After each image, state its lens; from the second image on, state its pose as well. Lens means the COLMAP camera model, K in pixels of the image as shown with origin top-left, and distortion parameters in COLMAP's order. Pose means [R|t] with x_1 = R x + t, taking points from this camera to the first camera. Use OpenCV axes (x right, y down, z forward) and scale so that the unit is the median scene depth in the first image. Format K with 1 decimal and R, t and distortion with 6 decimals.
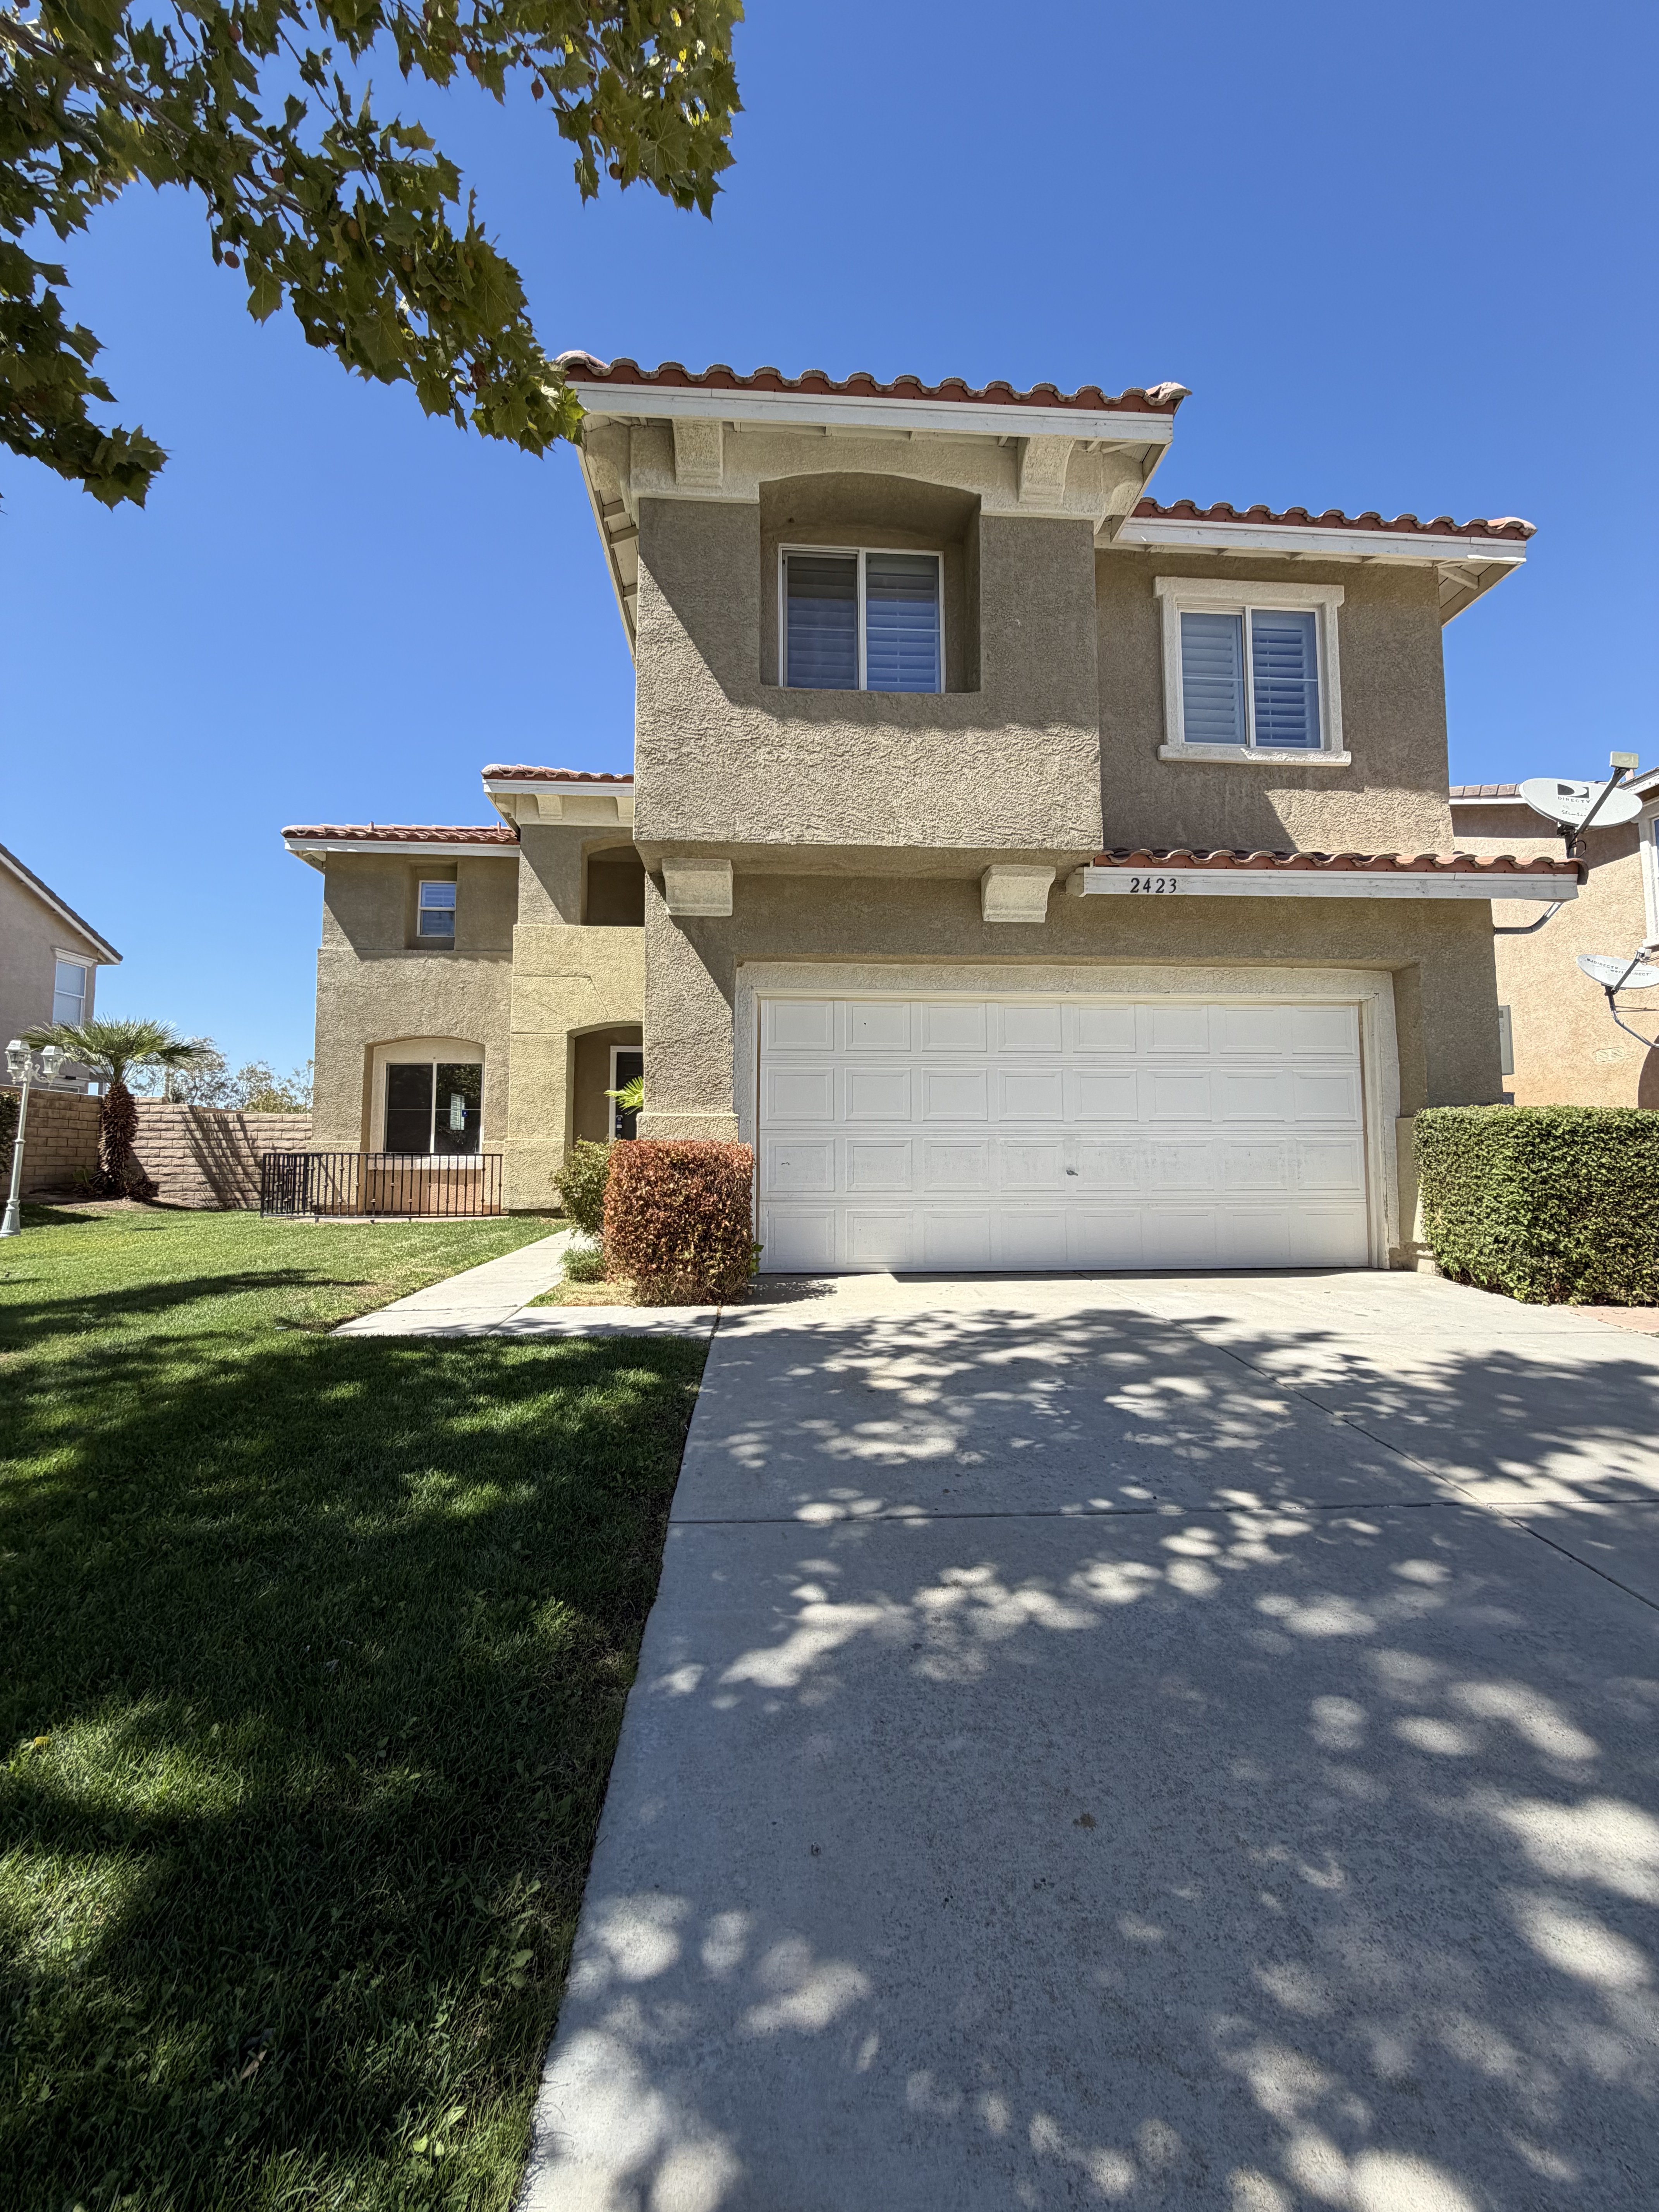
lens RADIAL K [[890.6, 0, 815.2], [0, 890.6, 1102.1], [0, 0, 1]] dist [-0.000780, 0.000230]
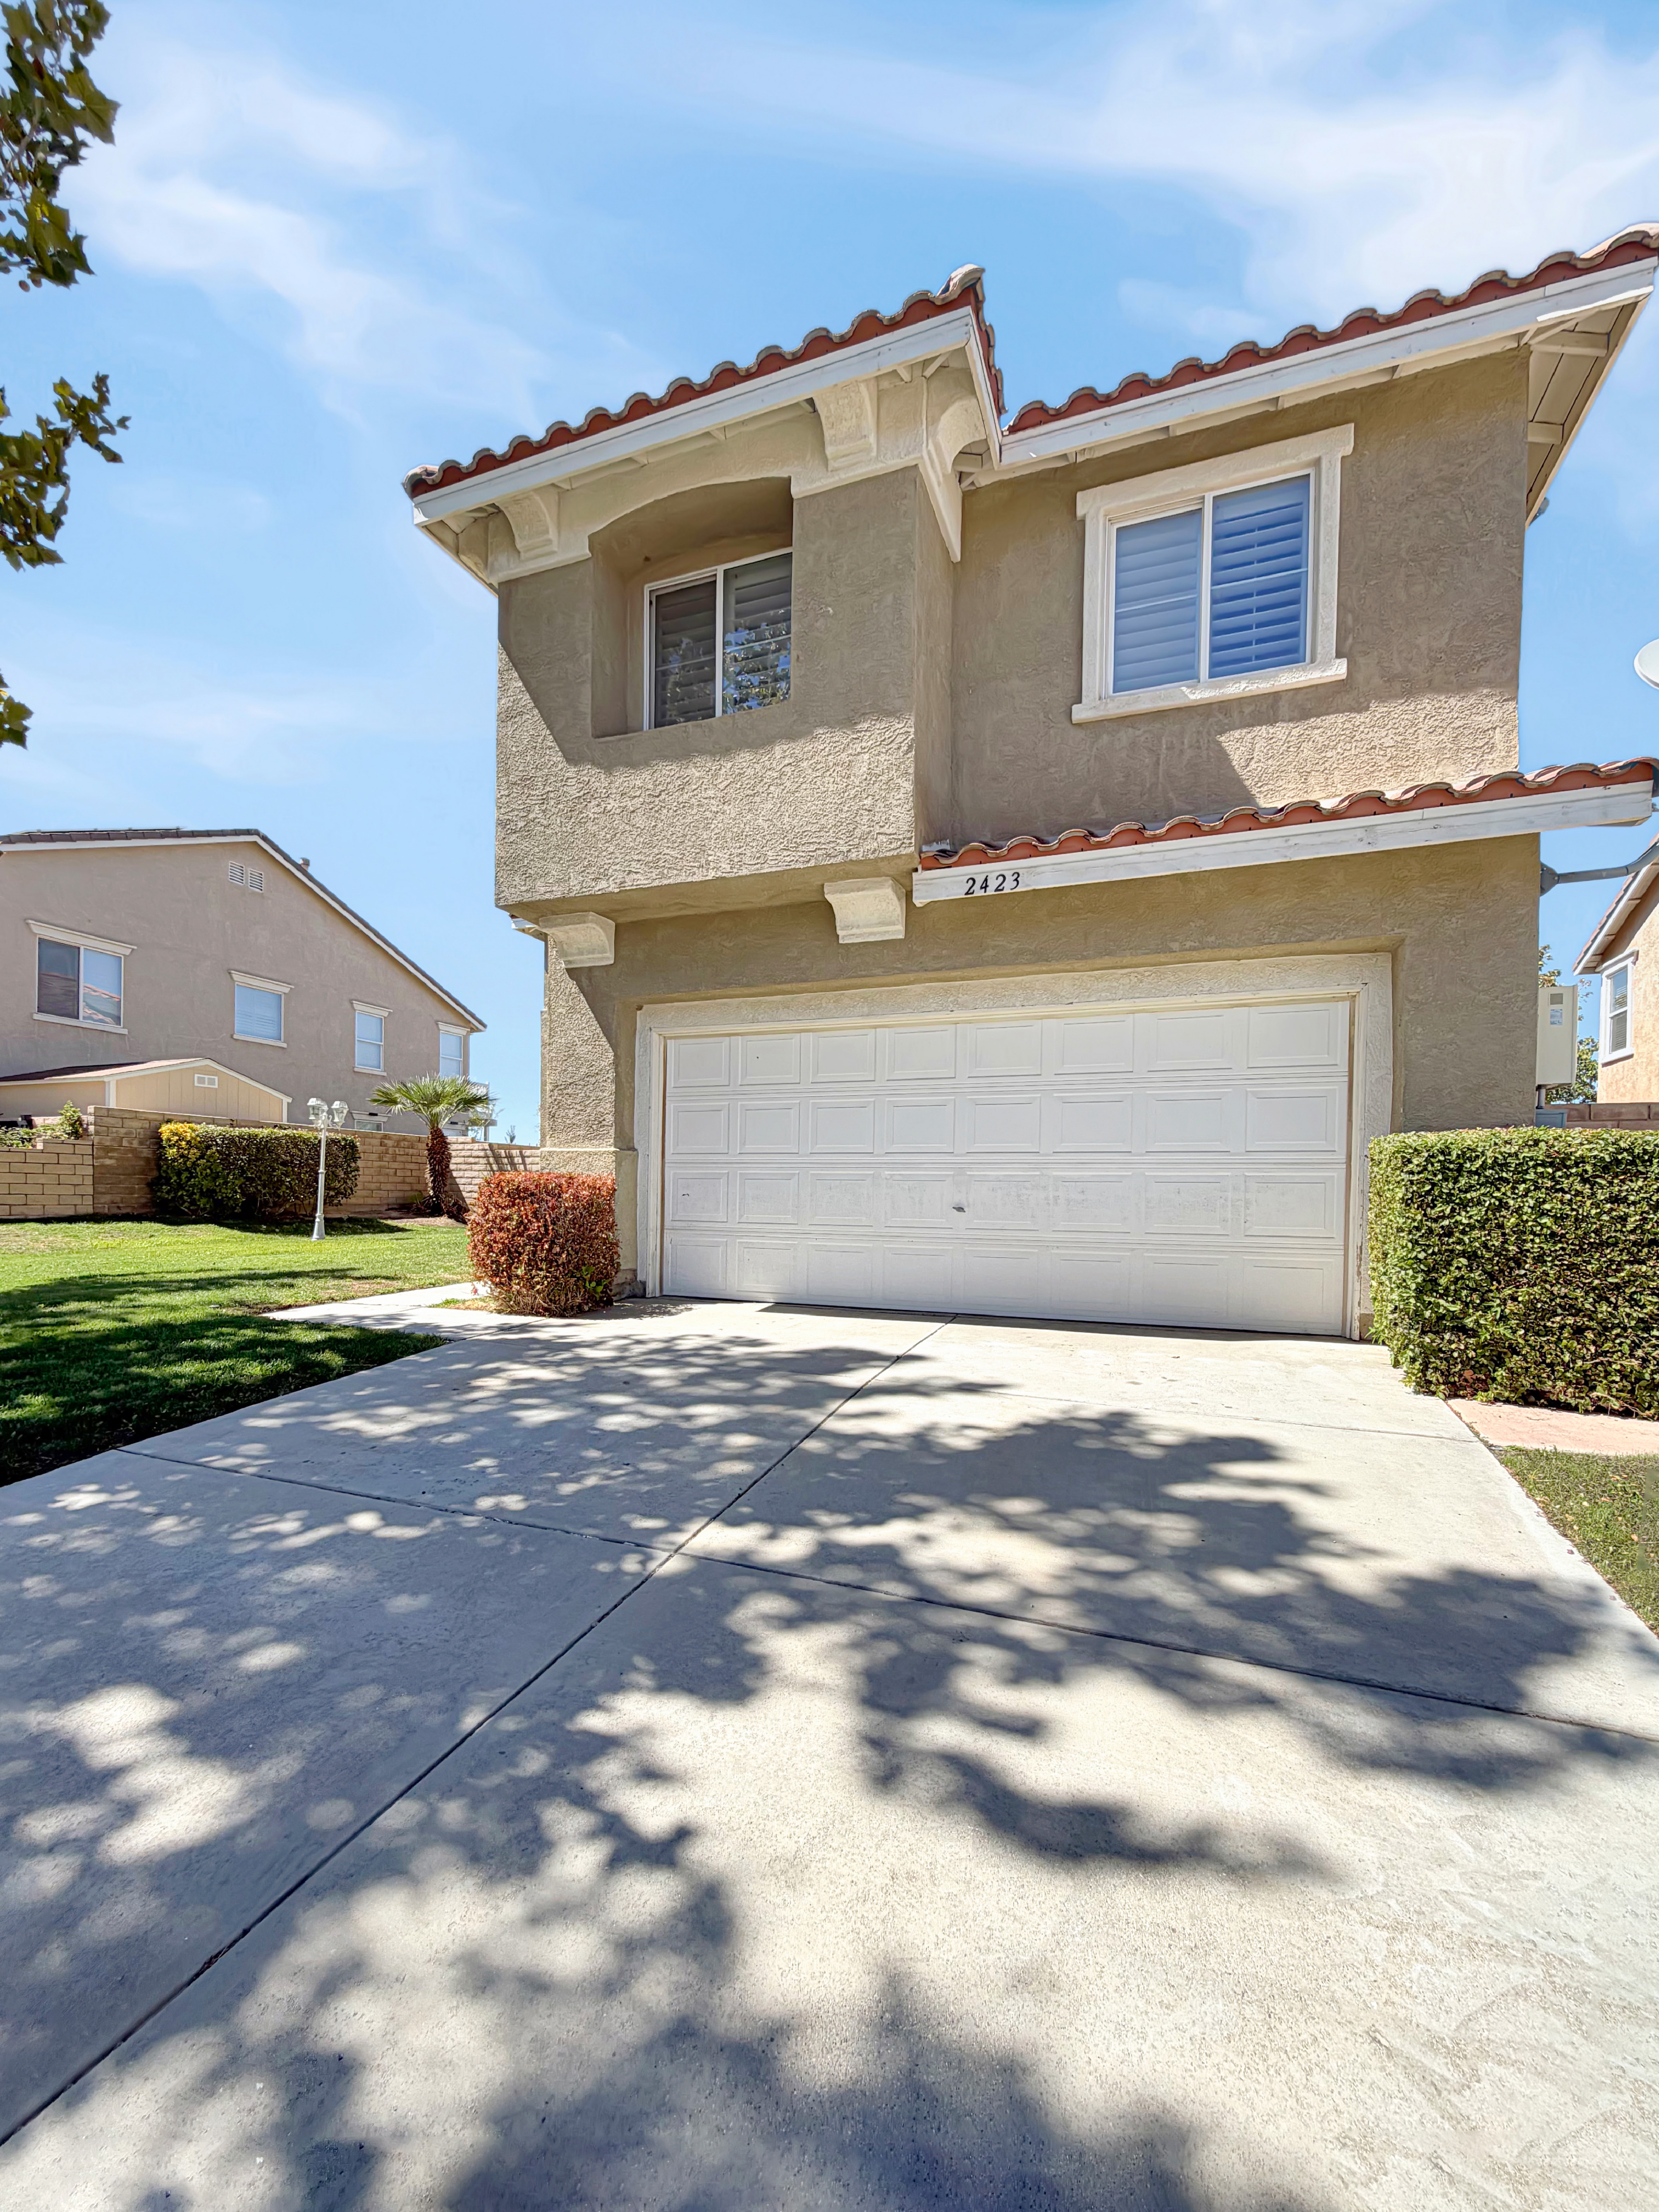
lens RADIAL K [[890.6, 0, 779.1], [0, 890.6, 1210.6], [0, 0, 1]] dist [-0.000780, 0.000230]
pose [[0.906069, 0.021771, -0.422570, 0.512118], [0.014187, 0.996551, 0.081763, 0.002397], [0.422892, -0.080078, 0.902635, 0.086063]]
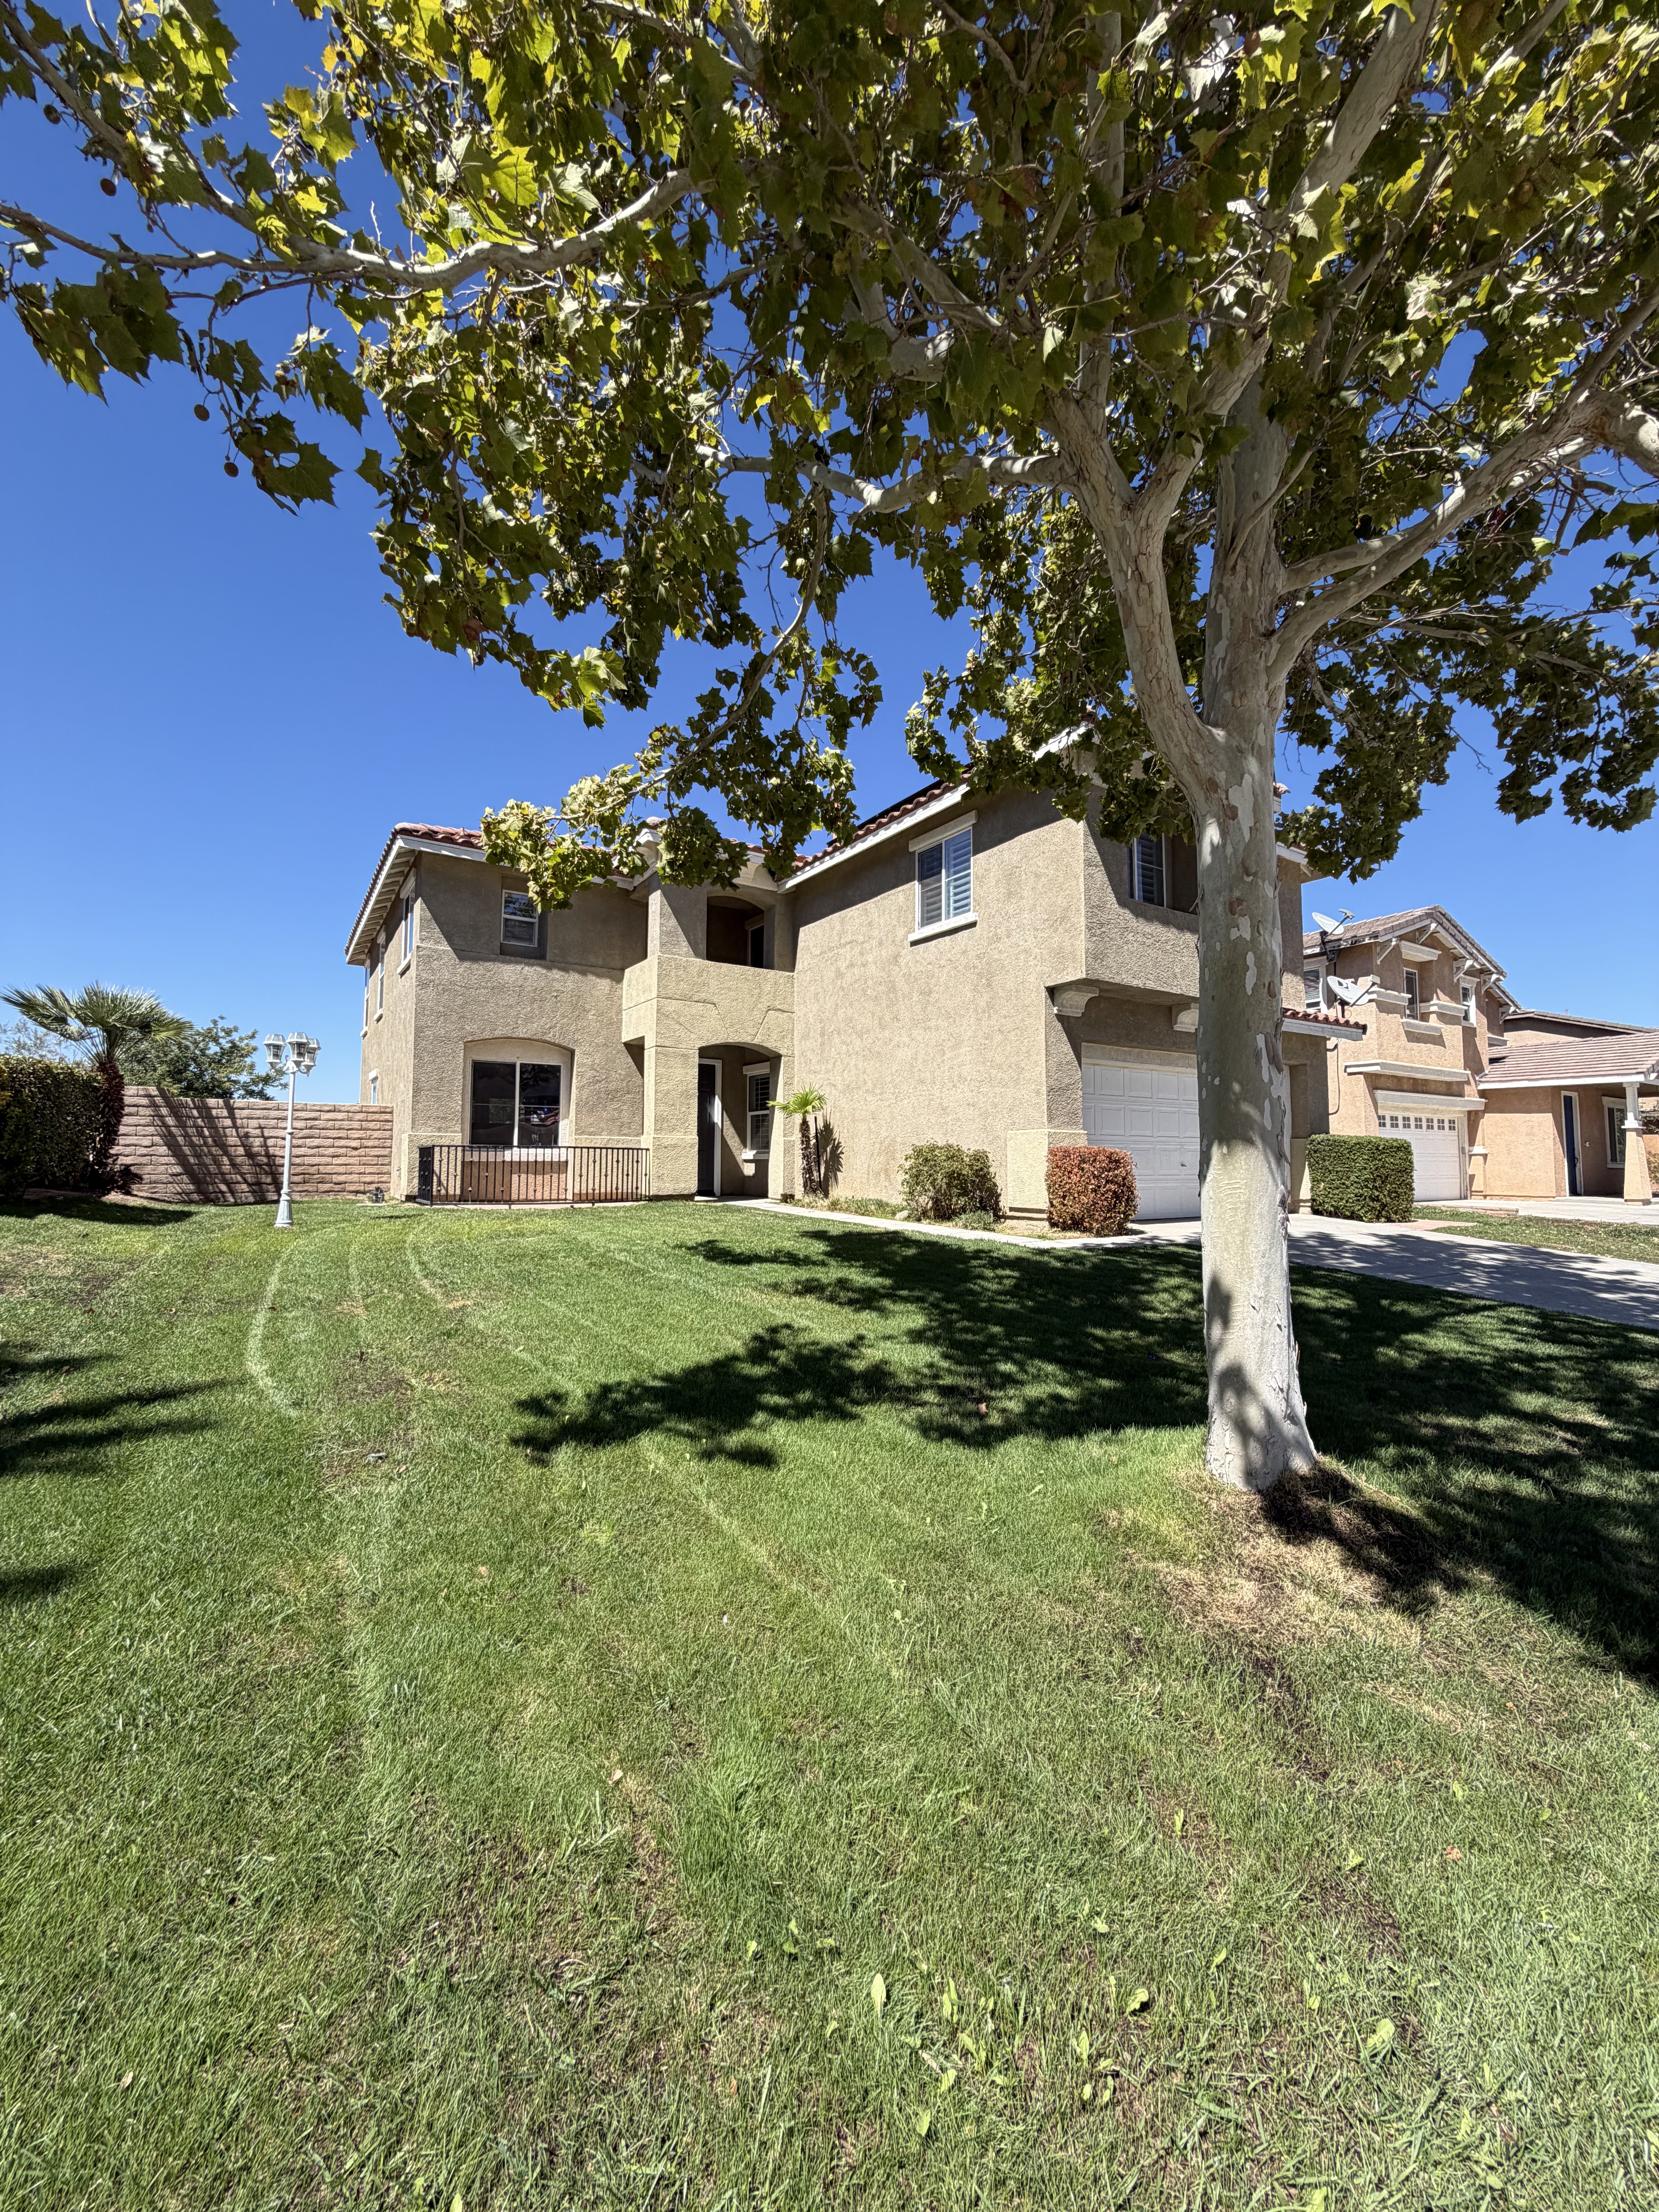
lens RADIAL K [[890.6, 0, 824.6], [0, 890.6, 1101.8], [0, 0, 1]] dist [-0.000780, 0.000230]
pose [[0.867693, 0.037268, 0.495702, -1.289723], [-0.041436, 0.999138, -0.002587, -0.017577], [-0.495371, -0.018296, 0.868489, -0.243577]]
